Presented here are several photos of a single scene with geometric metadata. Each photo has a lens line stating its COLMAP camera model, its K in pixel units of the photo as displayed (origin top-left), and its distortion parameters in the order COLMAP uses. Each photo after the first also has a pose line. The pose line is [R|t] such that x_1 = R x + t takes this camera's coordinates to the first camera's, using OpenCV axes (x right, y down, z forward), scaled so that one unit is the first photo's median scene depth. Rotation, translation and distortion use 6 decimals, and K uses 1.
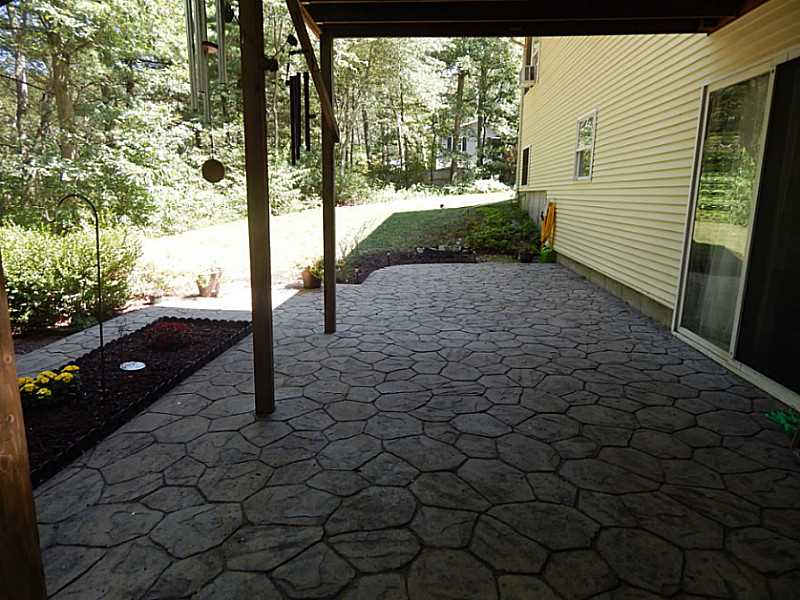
lens RADIAL K [[523.2, 0, 400.0], [0, 523.2, 300.0], [0, 0, 1]] dist [-0.002425, -0.009223]
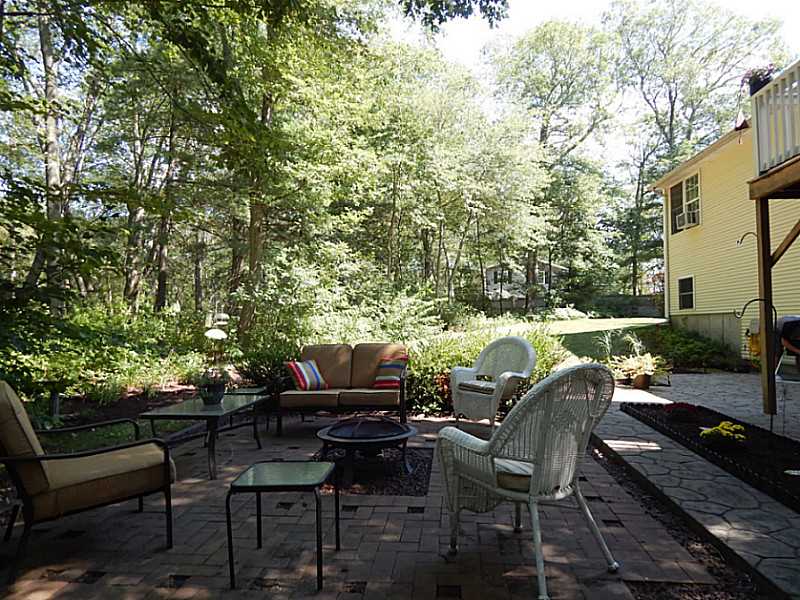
lens RADIAL K [[523.2, 0, 400.0], [0, 523.2, 300.0], [0, 0, 1]] dist [-0.002425, -0.009223]
pose [[0.999682, -0.004090, -0.024895, -0.263070], [-0.002135, 0.969517, -0.245016, 0.029981], [0.025138, 0.244992, 0.969199, -0.088670]]
